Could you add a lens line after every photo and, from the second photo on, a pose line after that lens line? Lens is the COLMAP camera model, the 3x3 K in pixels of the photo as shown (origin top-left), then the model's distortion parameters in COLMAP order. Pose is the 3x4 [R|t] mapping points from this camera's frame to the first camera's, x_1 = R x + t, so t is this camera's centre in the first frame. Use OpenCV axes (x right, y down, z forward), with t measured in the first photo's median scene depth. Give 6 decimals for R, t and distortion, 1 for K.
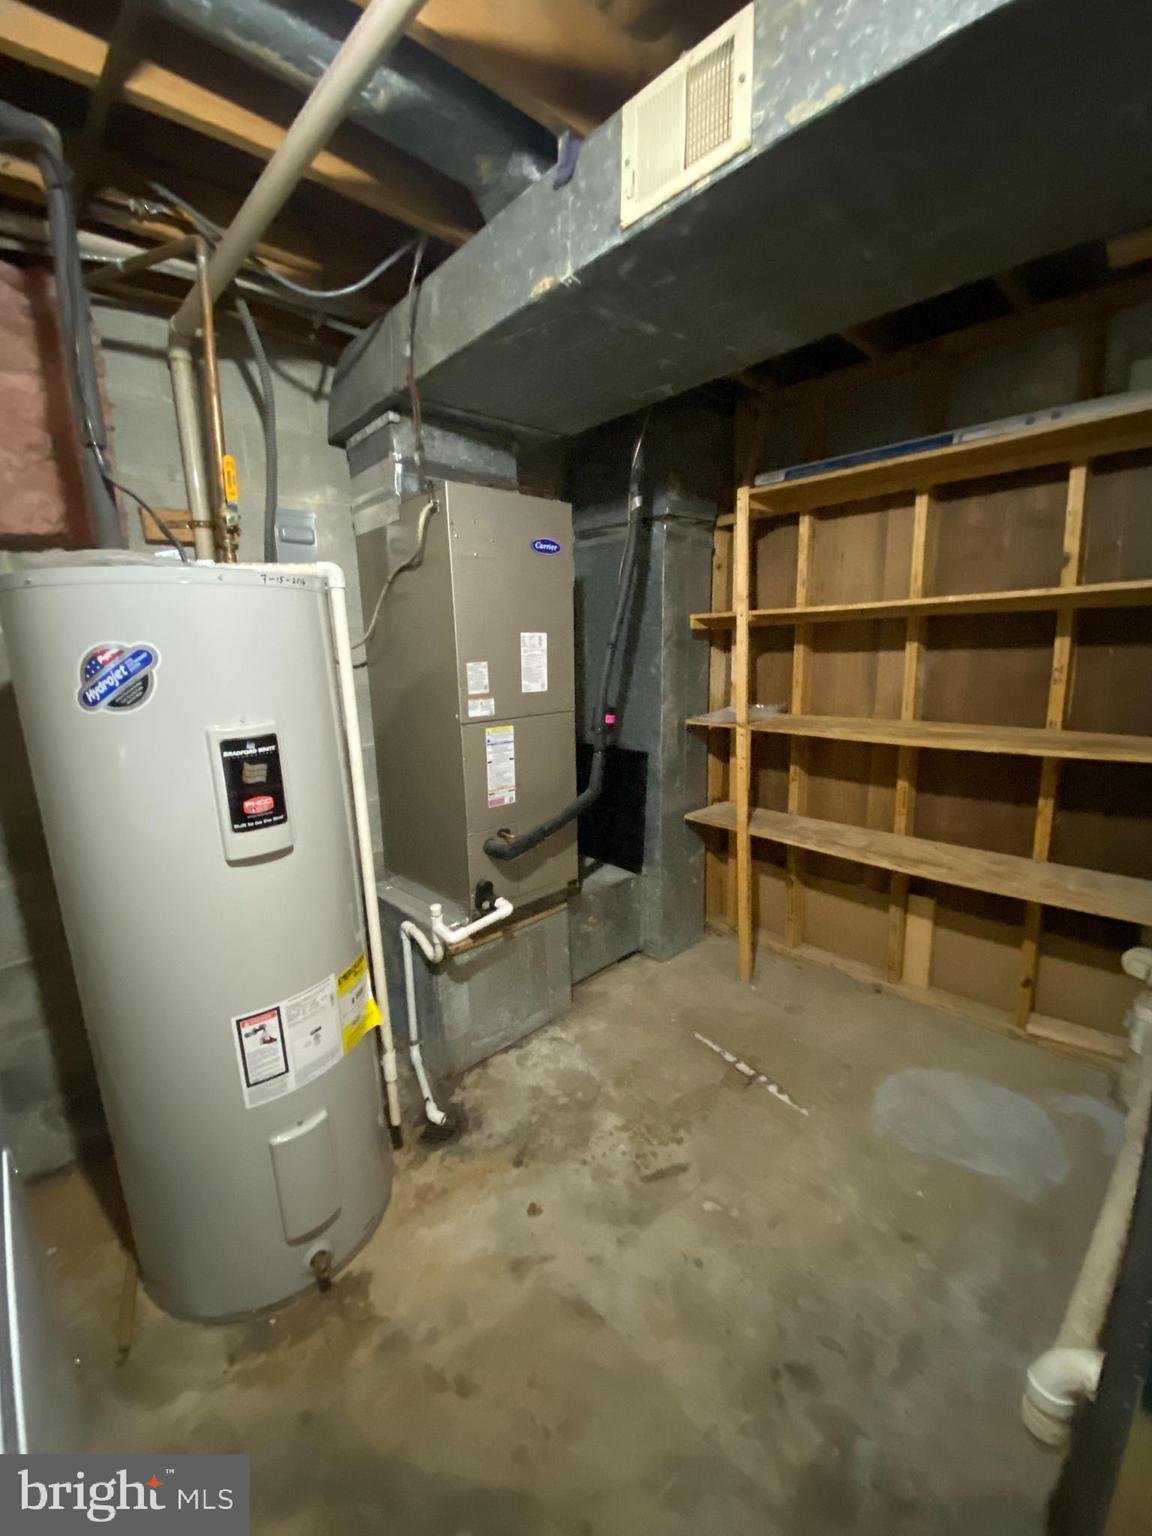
lens RADIAL K [[634.1, 0, 586.0], [0, 634.1, 770.9], [0, 0, 1]] dist [-0.001411, -0.005938]
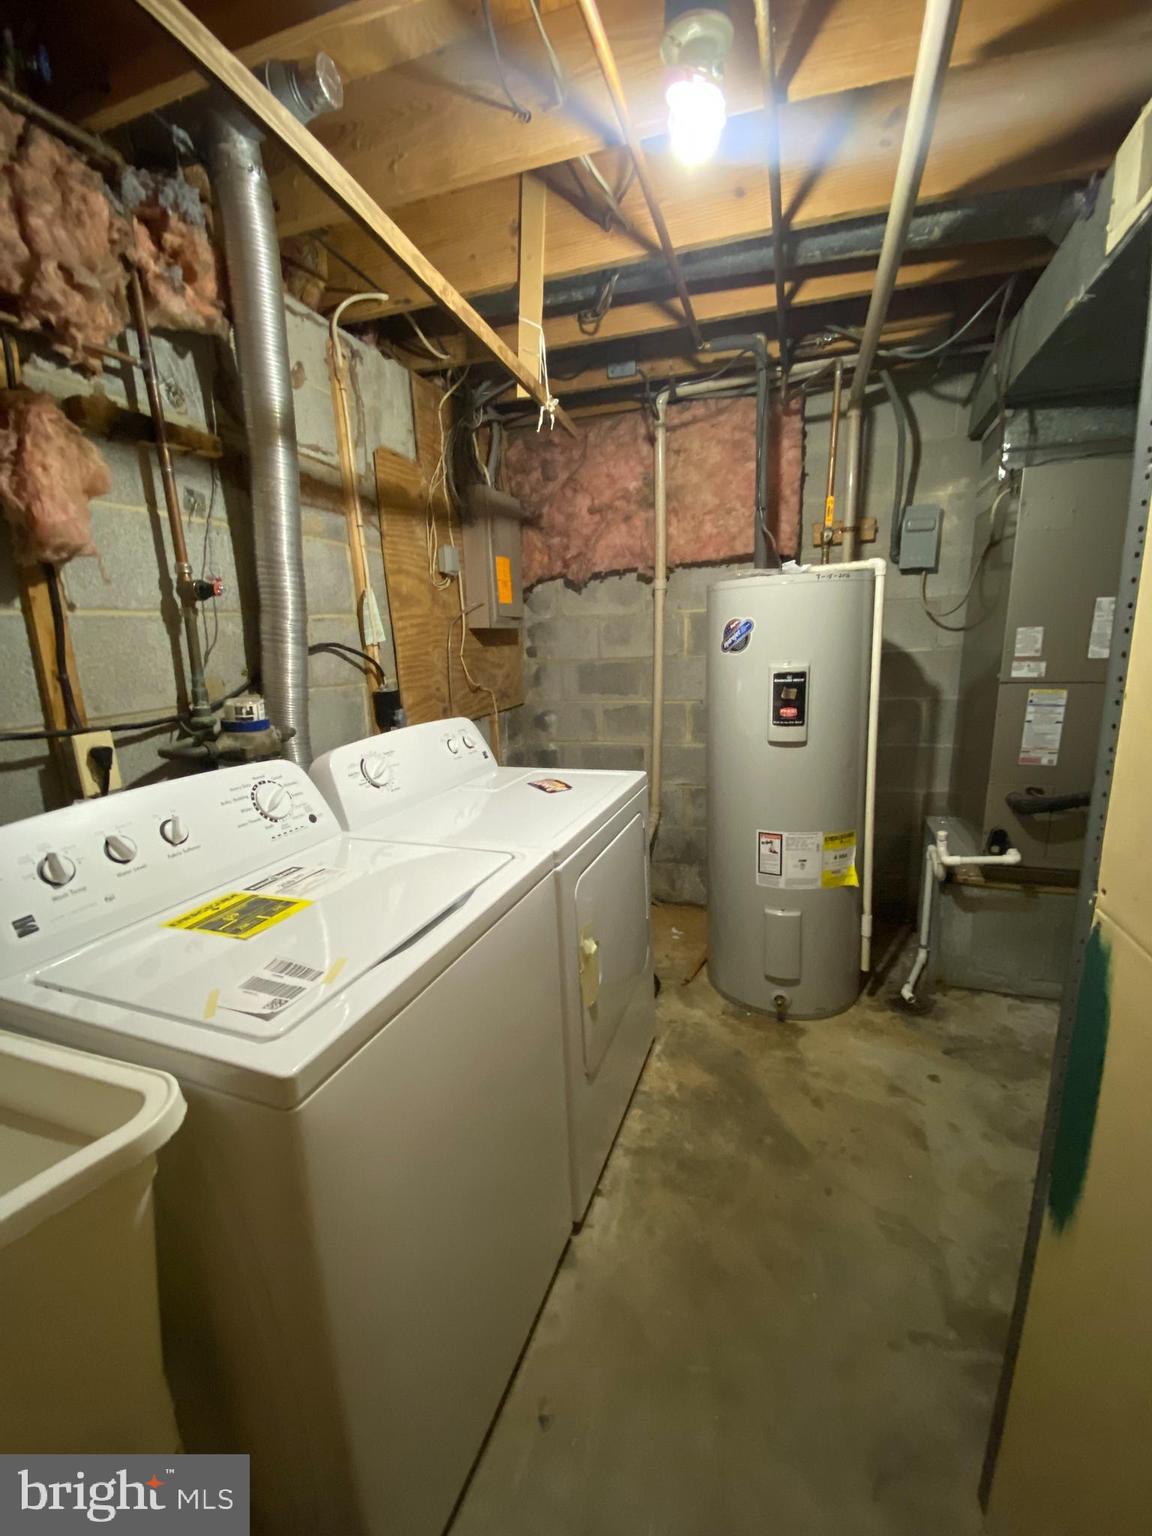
lens RADIAL K [[634.1, 0, 576.4], [0, 634.1, 773.9], [0, 0, 1]] dist [-0.001411, -0.005938]
pose [[0.465096, 0.205680, -0.861035, 0.520209], [-0.148110, 0.977005, 0.153379, 0.027486], [0.872782, 0.056192, 0.484864, -0.235056]]
